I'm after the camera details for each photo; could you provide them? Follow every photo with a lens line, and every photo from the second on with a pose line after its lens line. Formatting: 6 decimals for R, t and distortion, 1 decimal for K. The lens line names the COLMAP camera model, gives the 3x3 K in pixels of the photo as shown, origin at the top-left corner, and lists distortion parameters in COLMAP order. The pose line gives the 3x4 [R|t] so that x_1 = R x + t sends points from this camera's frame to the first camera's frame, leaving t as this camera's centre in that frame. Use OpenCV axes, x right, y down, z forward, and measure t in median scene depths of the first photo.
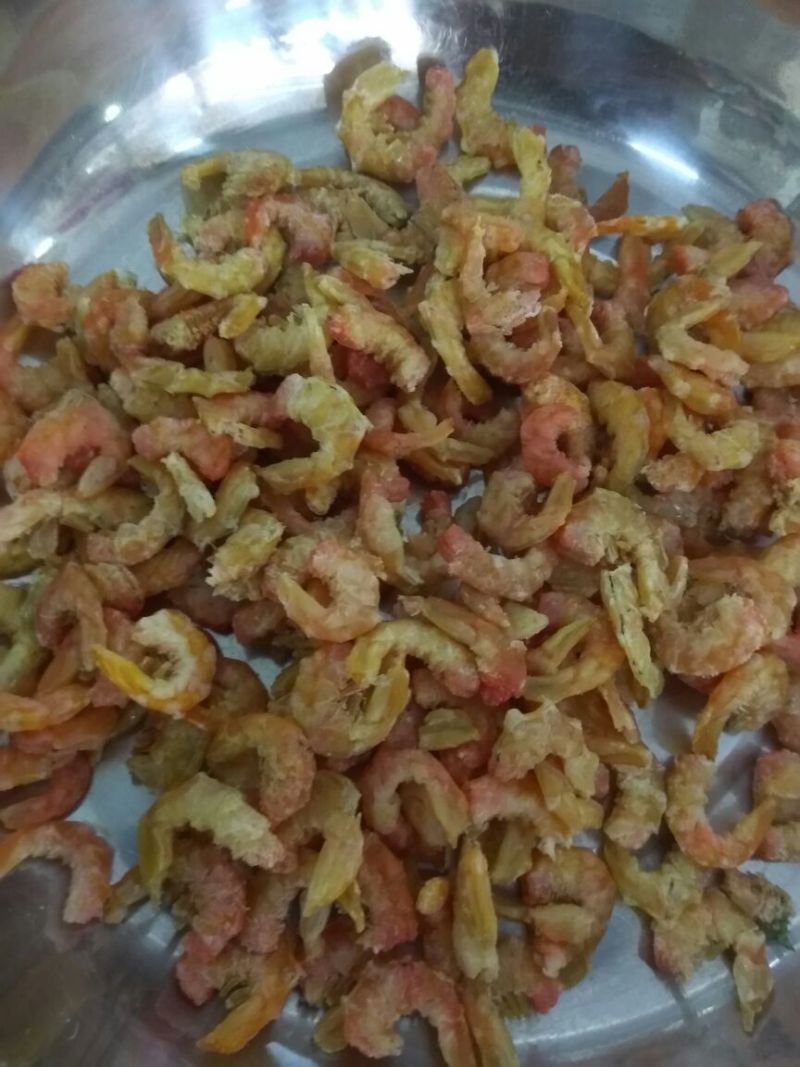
lens RADIAL K [[844.5, 0, 400.0], [0, 844.5, 533.5], [0, 0, 1]] dist [0.111671, -0.207319]
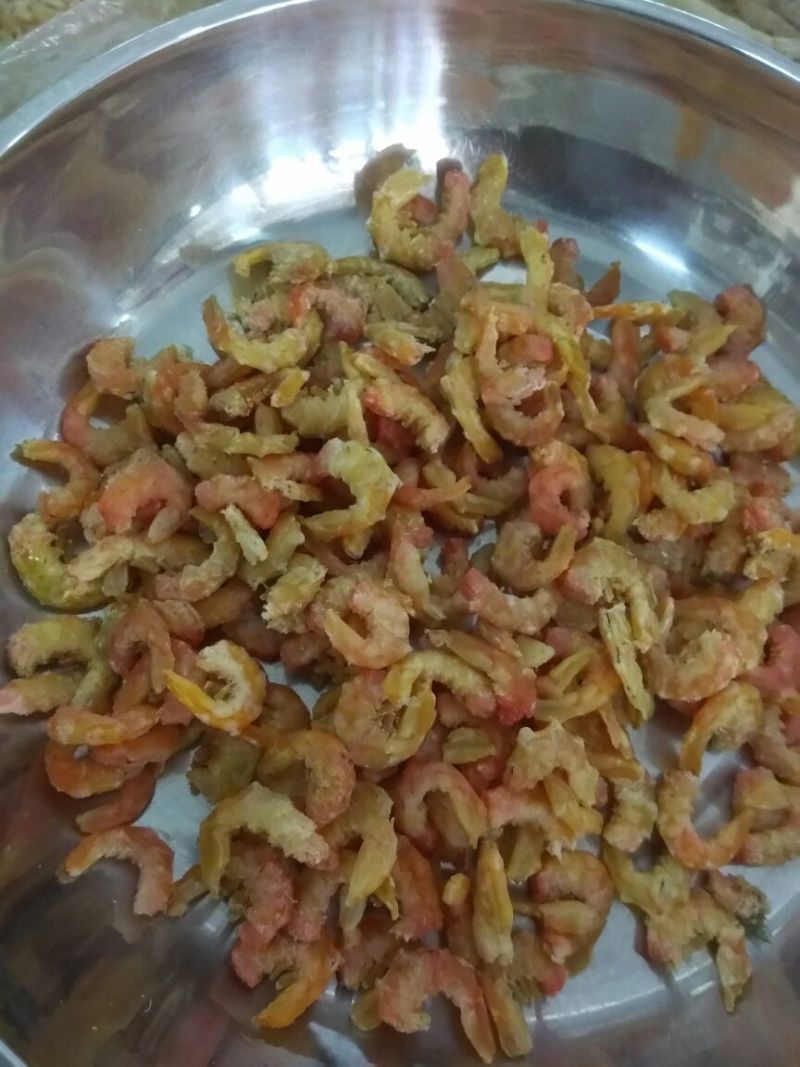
lens RADIAL K [[844.5, 0, 400.0], [0, 844.5, 533.5], [0, 0, 1]] dist [0.111671, -0.207319]
pose [[0.999950, 0.006515, 0.007618, -0.044678], [-0.006140, 0.998816, -0.048267, -0.001565], [-0.007924, 0.048218, 0.998805, -0.160008]]
